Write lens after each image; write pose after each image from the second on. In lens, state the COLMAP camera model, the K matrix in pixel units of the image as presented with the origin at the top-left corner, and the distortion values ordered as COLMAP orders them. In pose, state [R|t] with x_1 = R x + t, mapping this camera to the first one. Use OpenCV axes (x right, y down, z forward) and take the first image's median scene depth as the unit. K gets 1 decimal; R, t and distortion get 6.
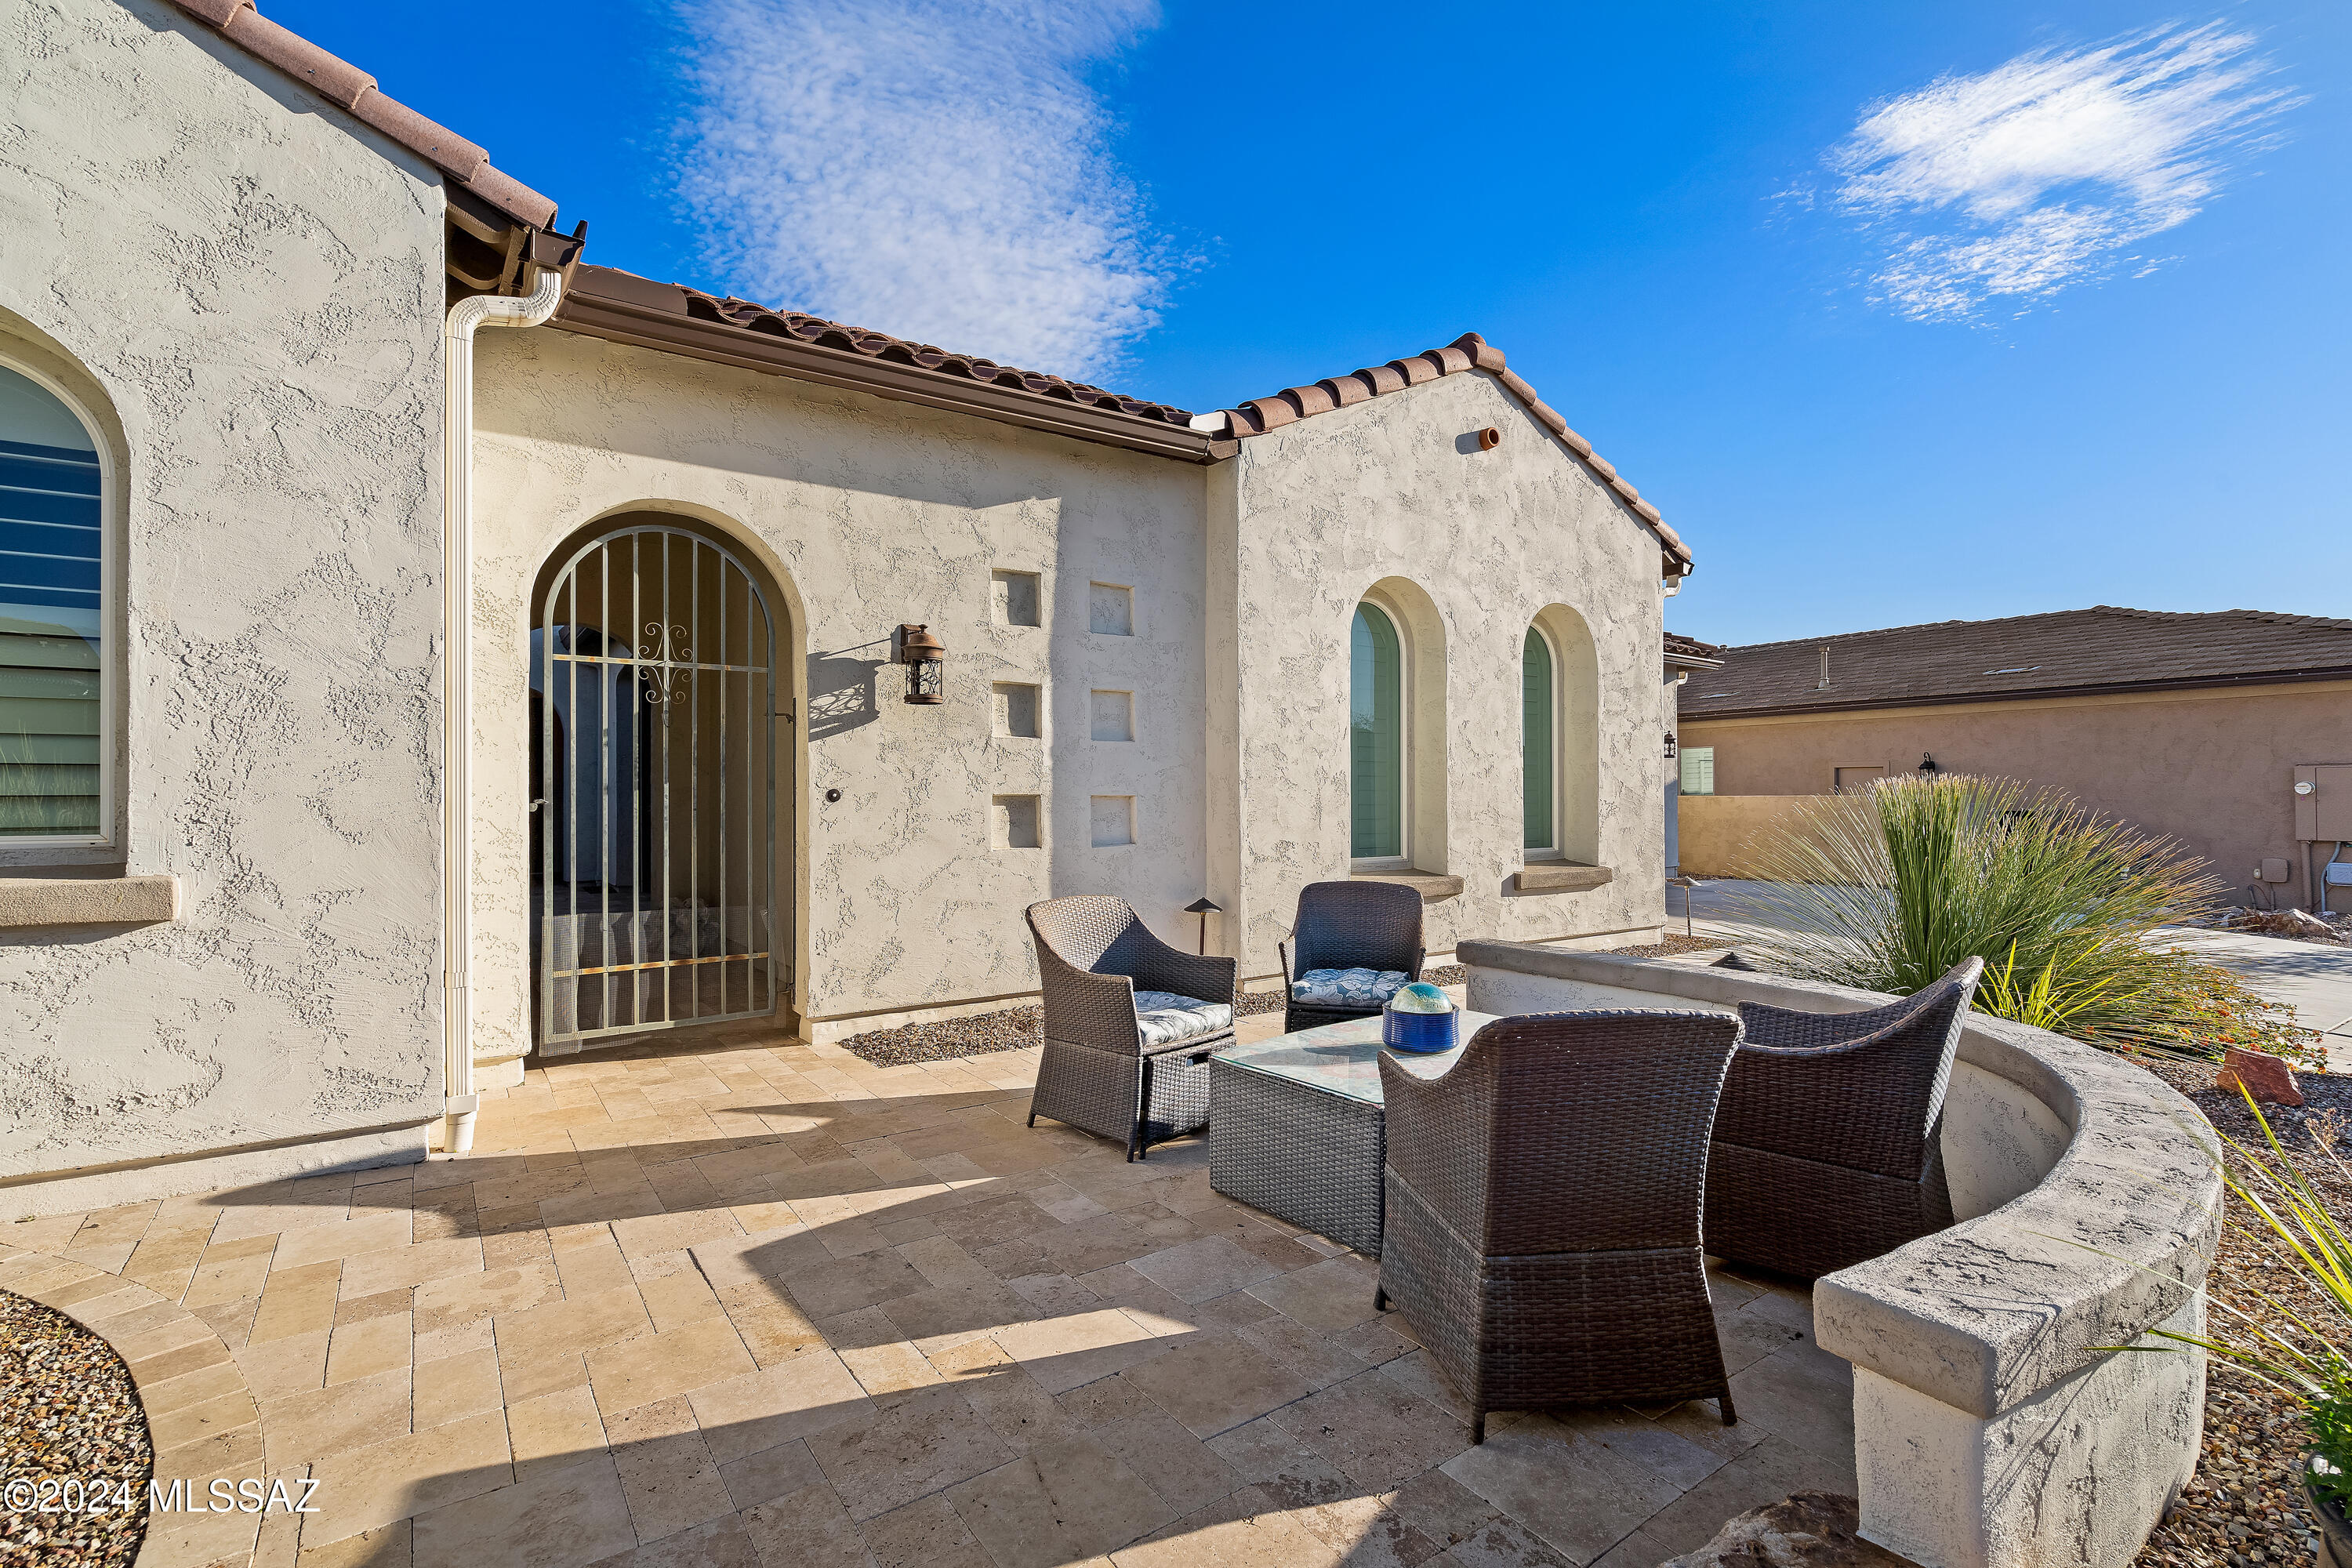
lens RADIAL K [[1071.4, 0, 1176.0], [0, 1071.4, 784.0], [0, 0, 1]] dist [0.000703, 0.000036]
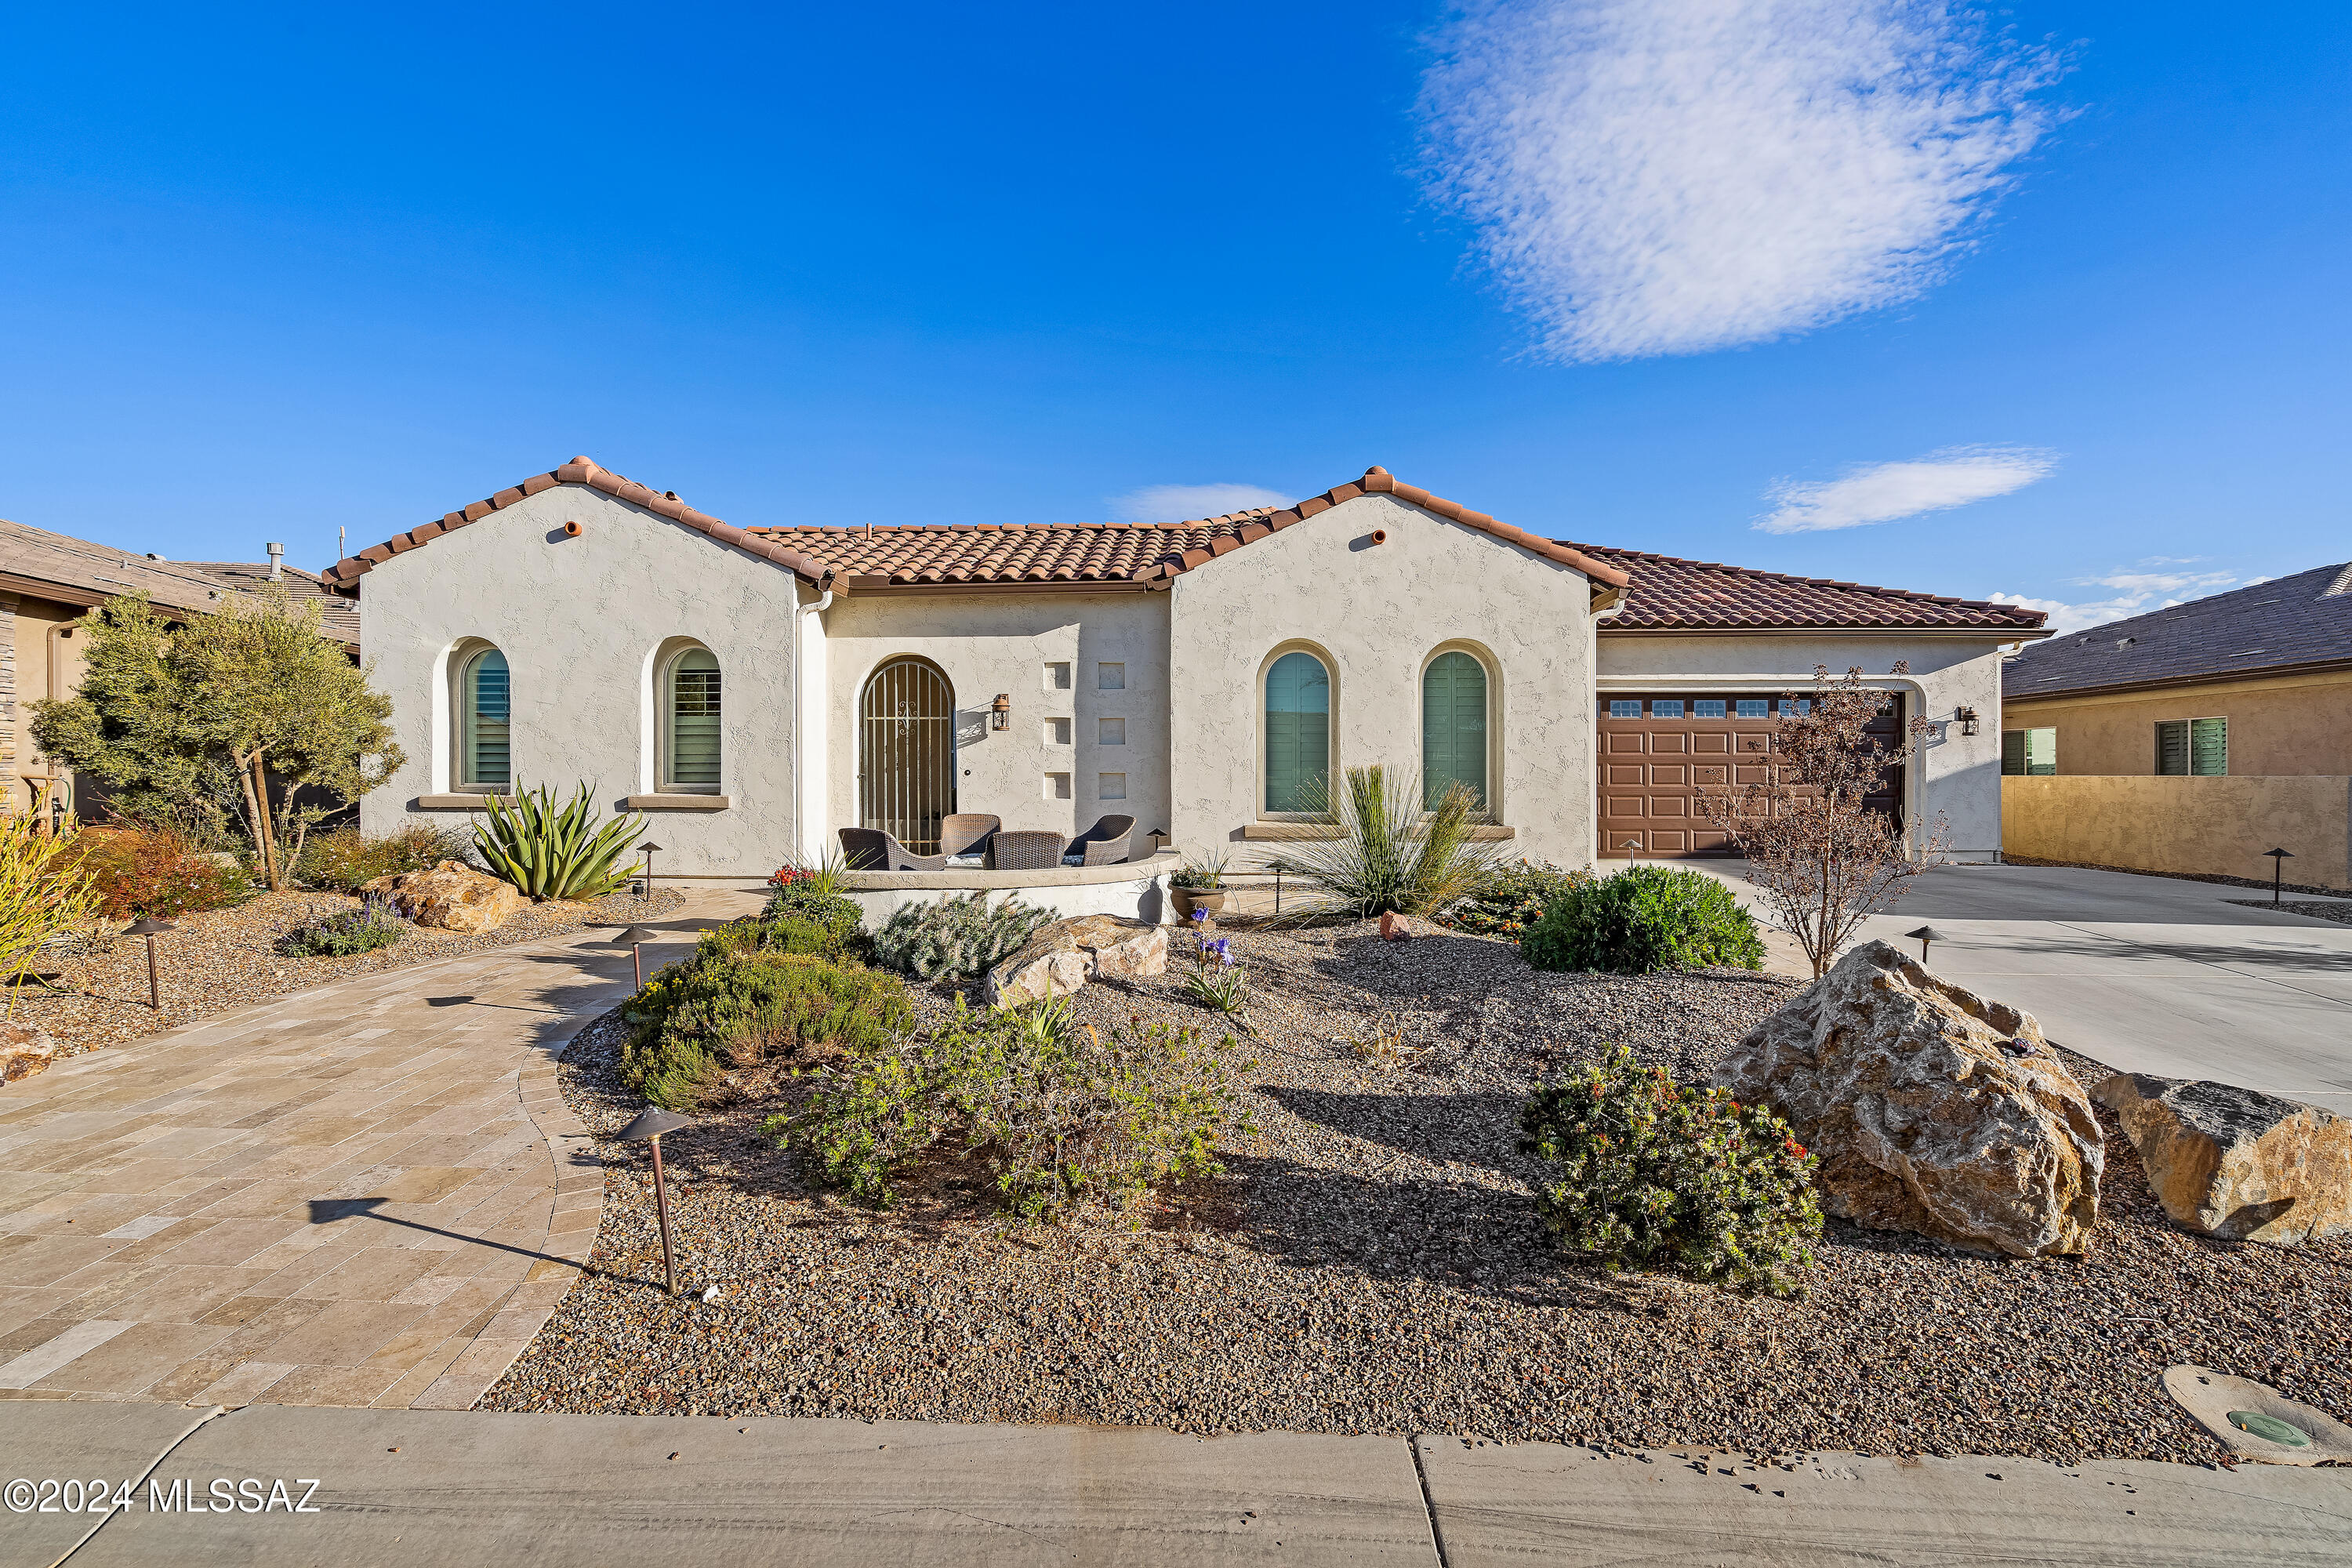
lens RADIAL K [[1092.0, 0, 1184.8], [0, 1092.0, 770.6], [0, 0, 1]] dist [-0.005911, -0.000031]
pose [[0.800883, -0.000870, -0.598821, 1.255930], [0.003986, 0.999985, 0.003878, -0.000514], [0.598808, -0.005492, 0.800874, -0.502716]]
